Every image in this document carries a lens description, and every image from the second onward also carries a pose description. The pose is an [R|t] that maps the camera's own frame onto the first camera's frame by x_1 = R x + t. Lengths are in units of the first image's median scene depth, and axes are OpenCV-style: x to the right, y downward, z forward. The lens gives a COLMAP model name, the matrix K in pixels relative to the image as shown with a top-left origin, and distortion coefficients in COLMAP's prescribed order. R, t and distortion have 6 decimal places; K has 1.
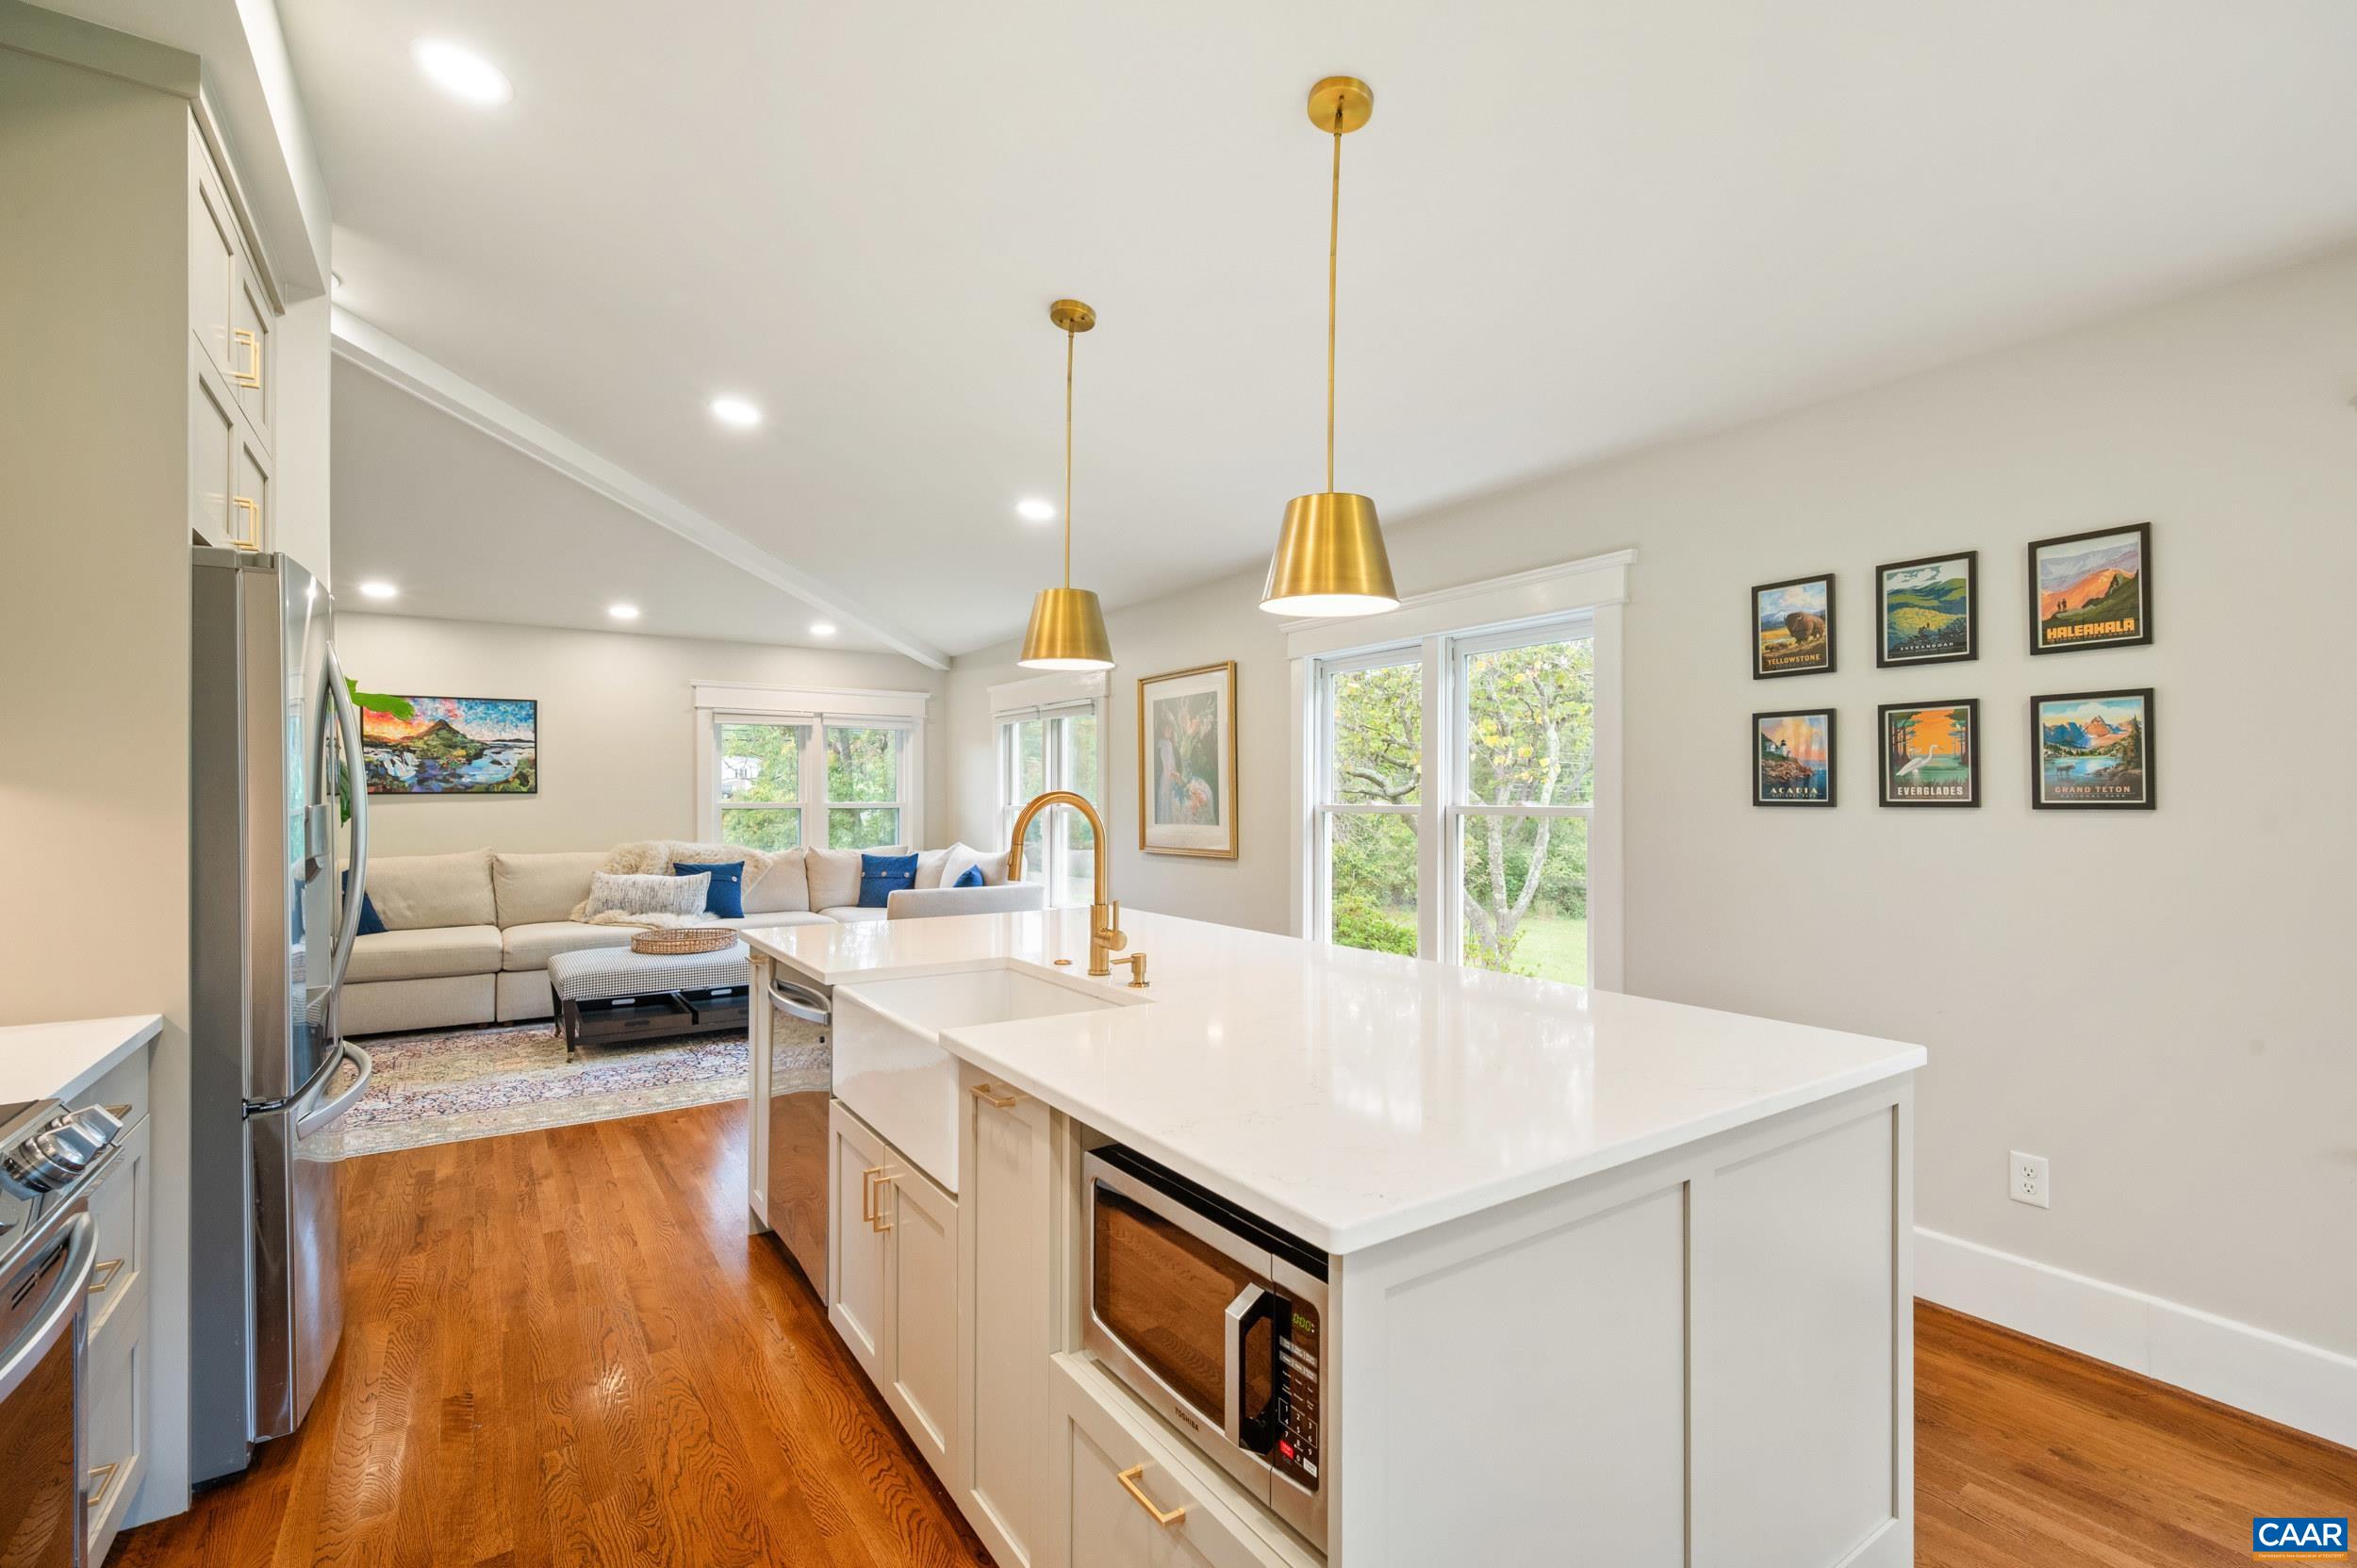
lens RADIAL K [[1038.9, 0, 1173.1], [0, 1038.9, 794.8], [0, 0, 1]] dist [-0.000283, -0.000814]
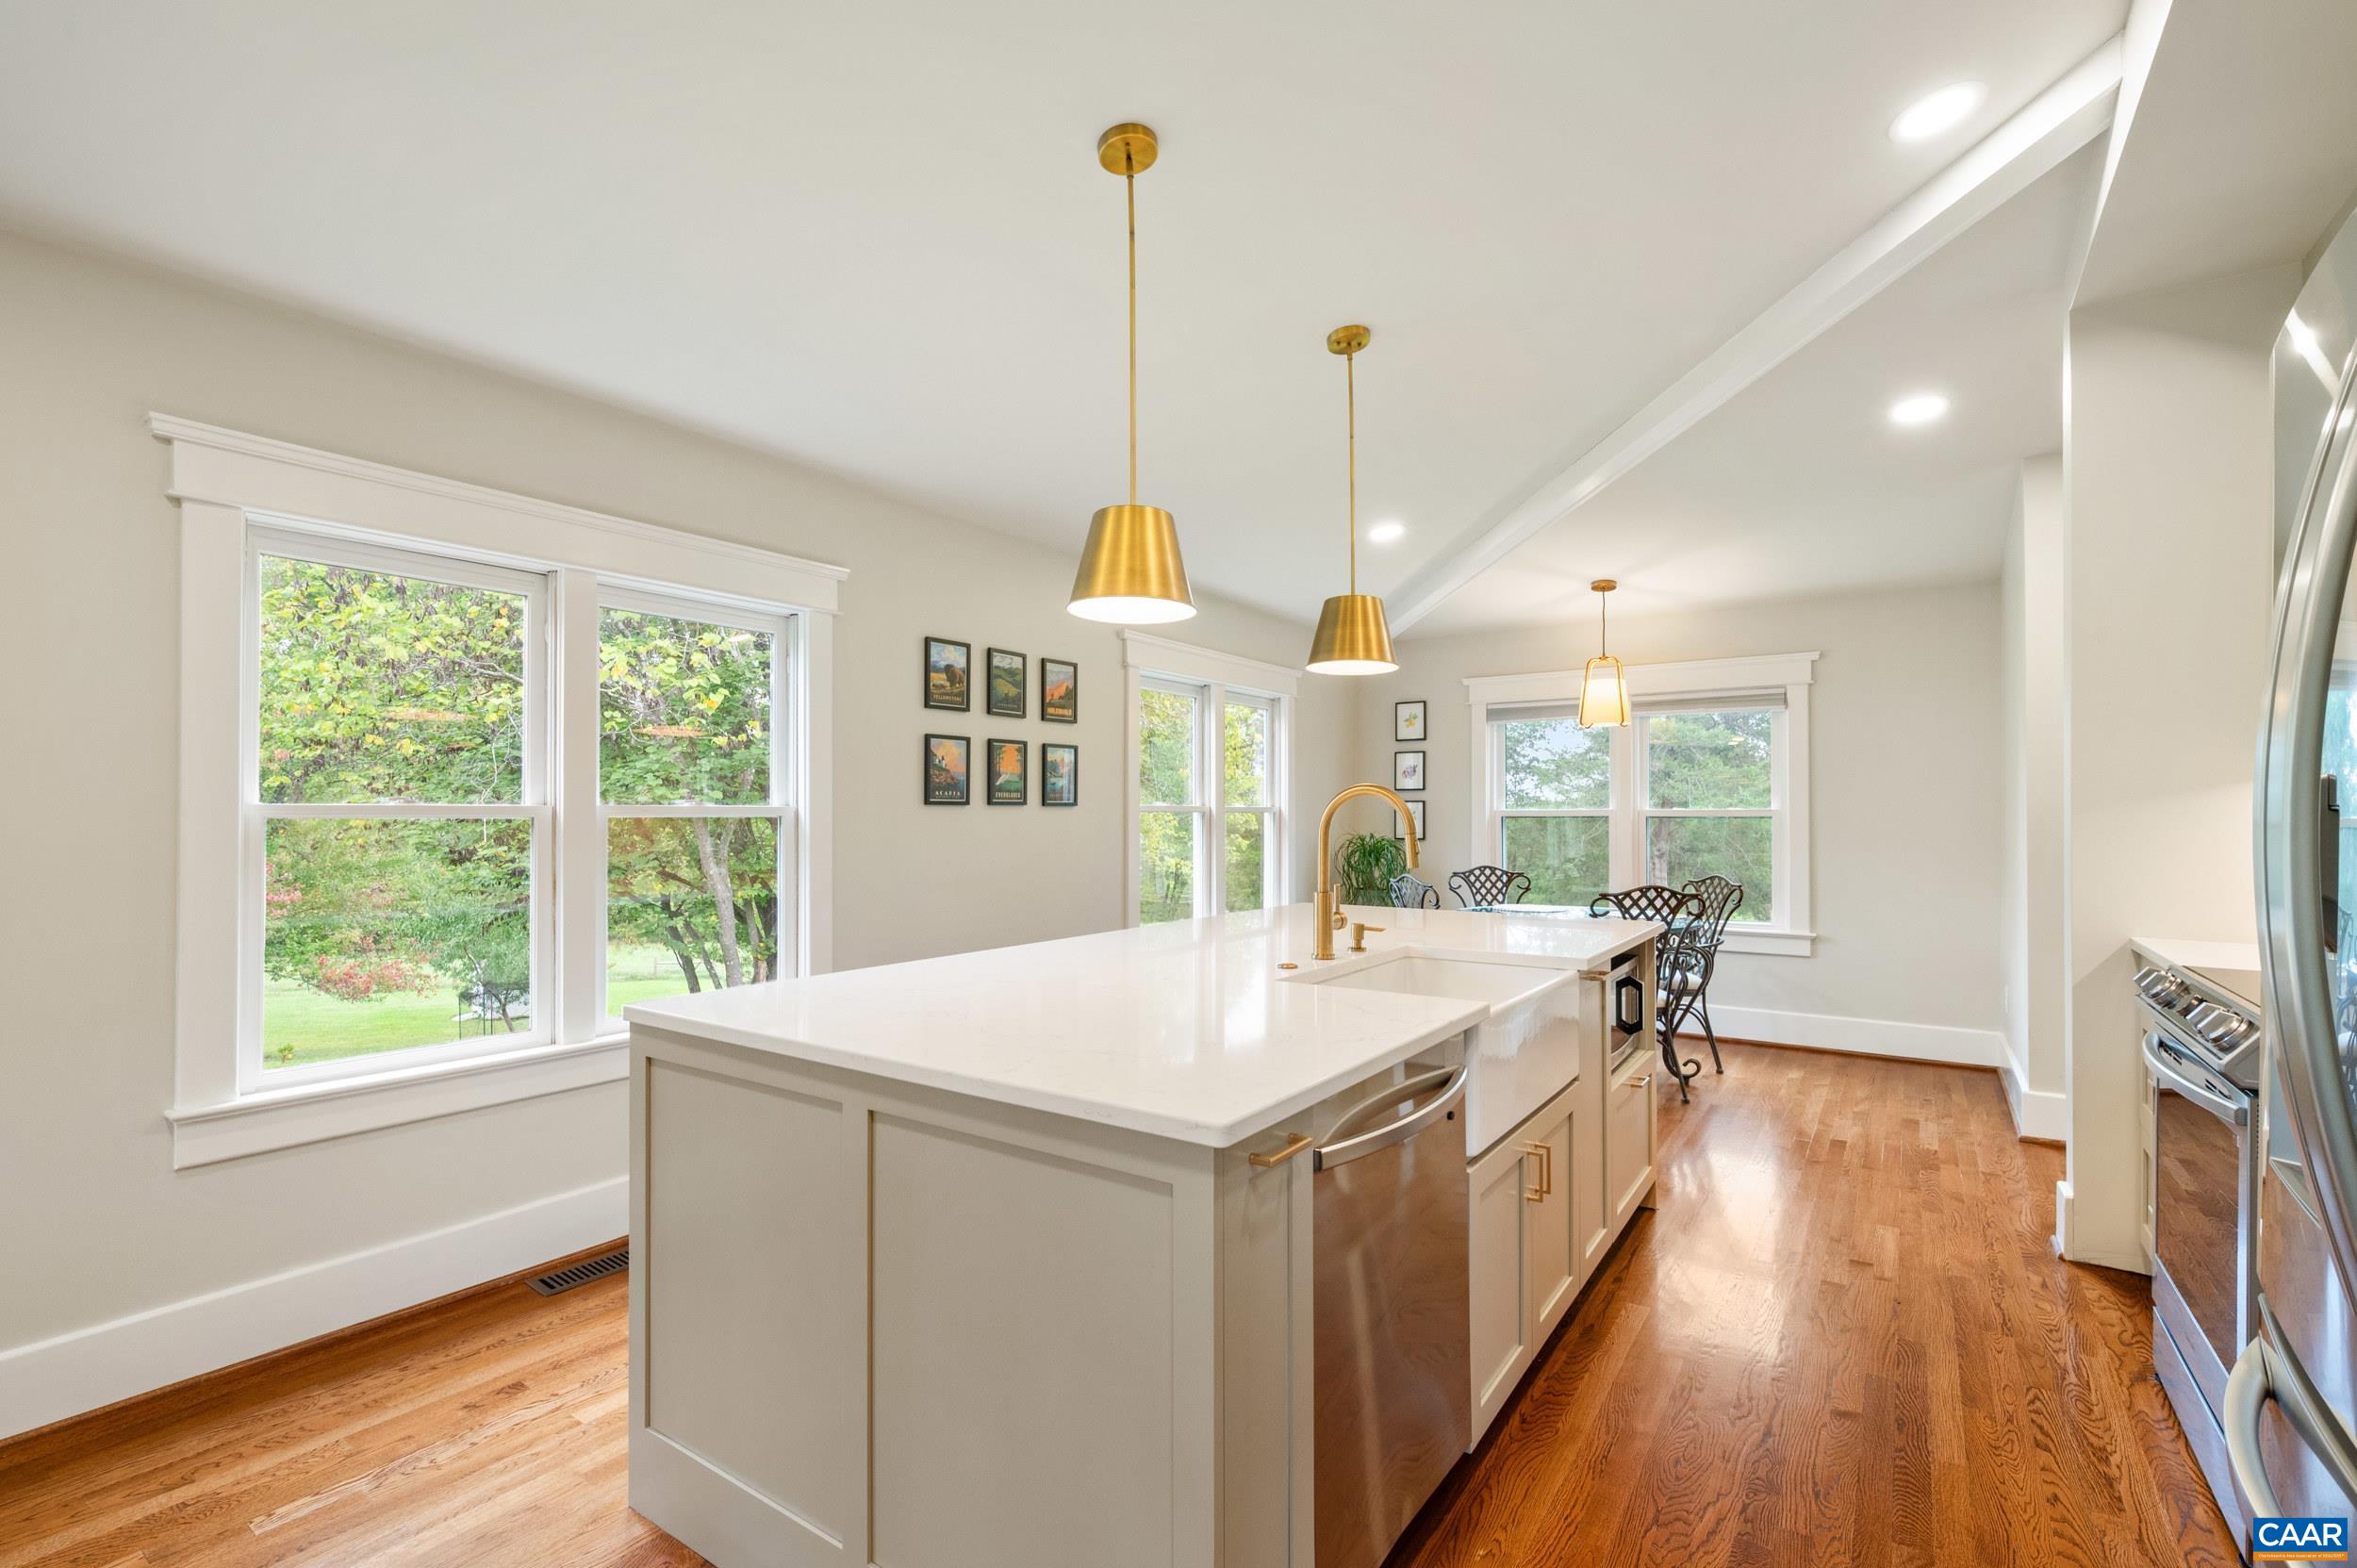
lens RADIAL K [[1038.9, 0, 1182.8], [0, 1038.9, 805.8], [0, 0, 1]] dist [-0.000283, -0.000814]
pose [[-0.361667, 0.003833, 0.932300, -0.410844], [-0.002122, 0.999986, -0.004935, 0.009777], [-0.932305, -0.003763, -0.361653, 0.621884]]
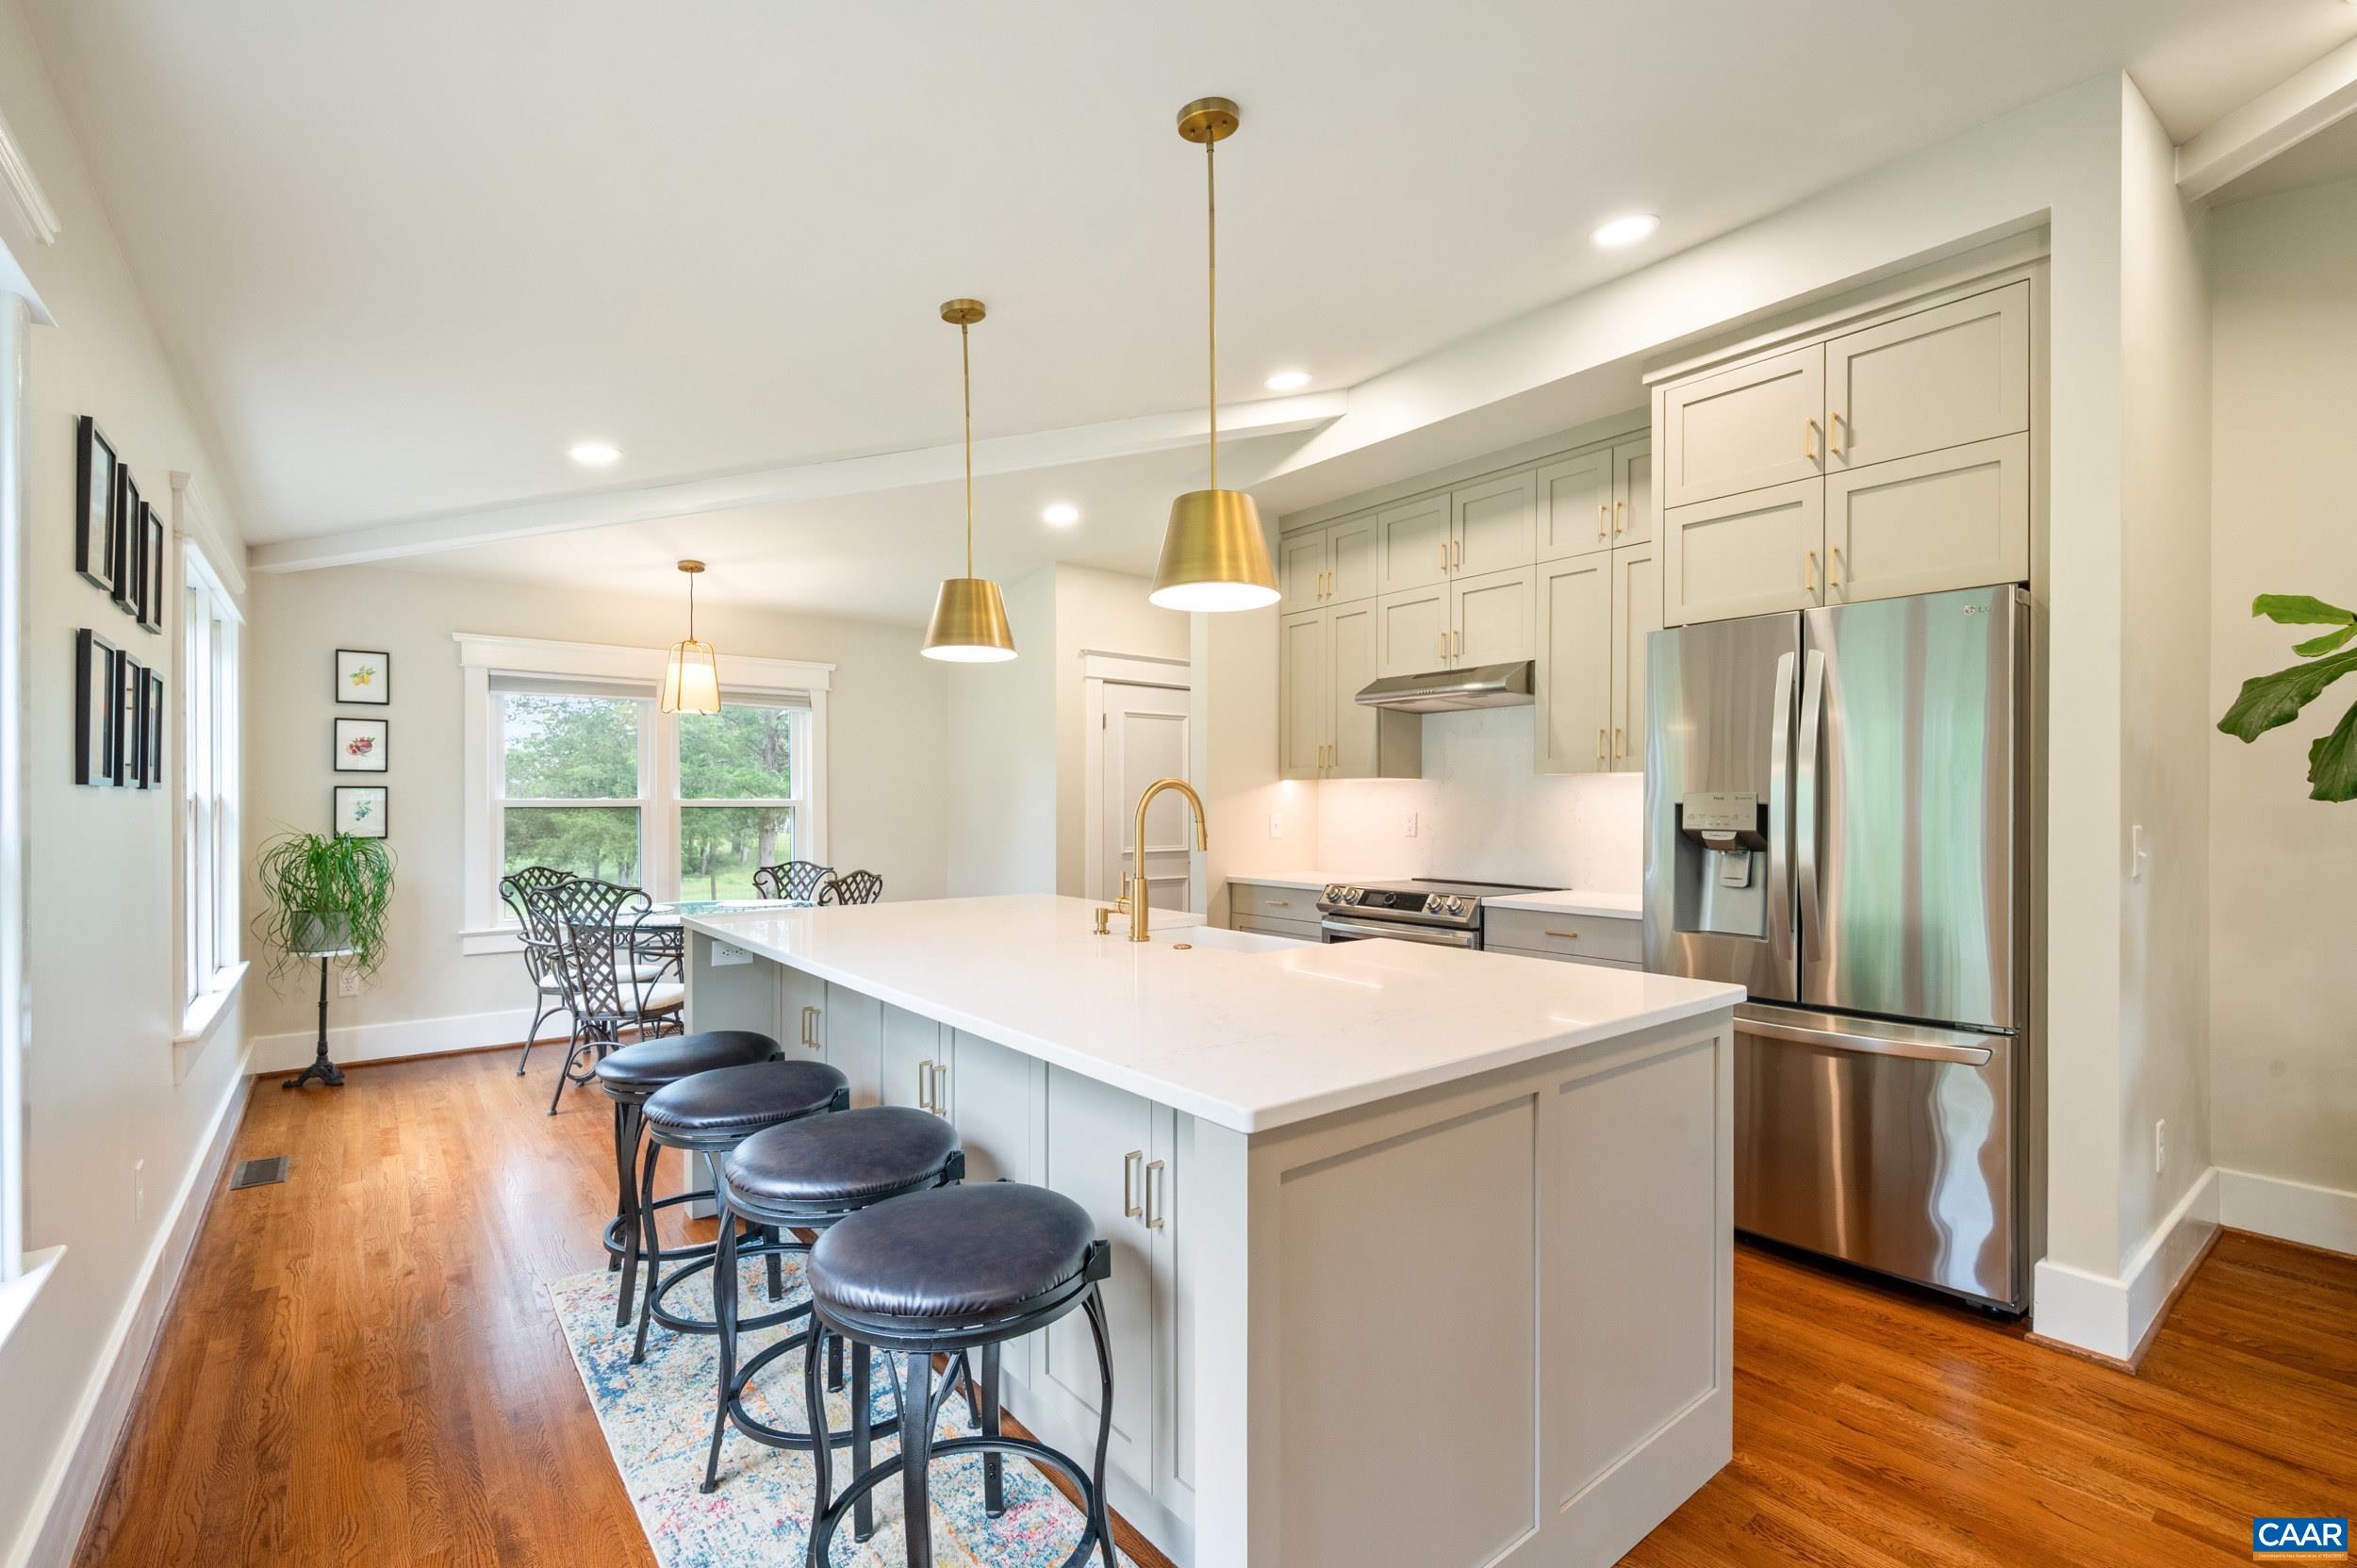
lens RADIAL K [[1038.9, 0, 1185.0], [0, 1038.9, 796.8], [0, 0, 1]] dist [-0.000283, -0.000814]
pose [[-0.996899, -0.003464, -0.078617, -0.016948], [-0.003057, 0.999981, -0.005298, 0.009310], [0.078634, -0.005041, -0.996891, 0.871190]]
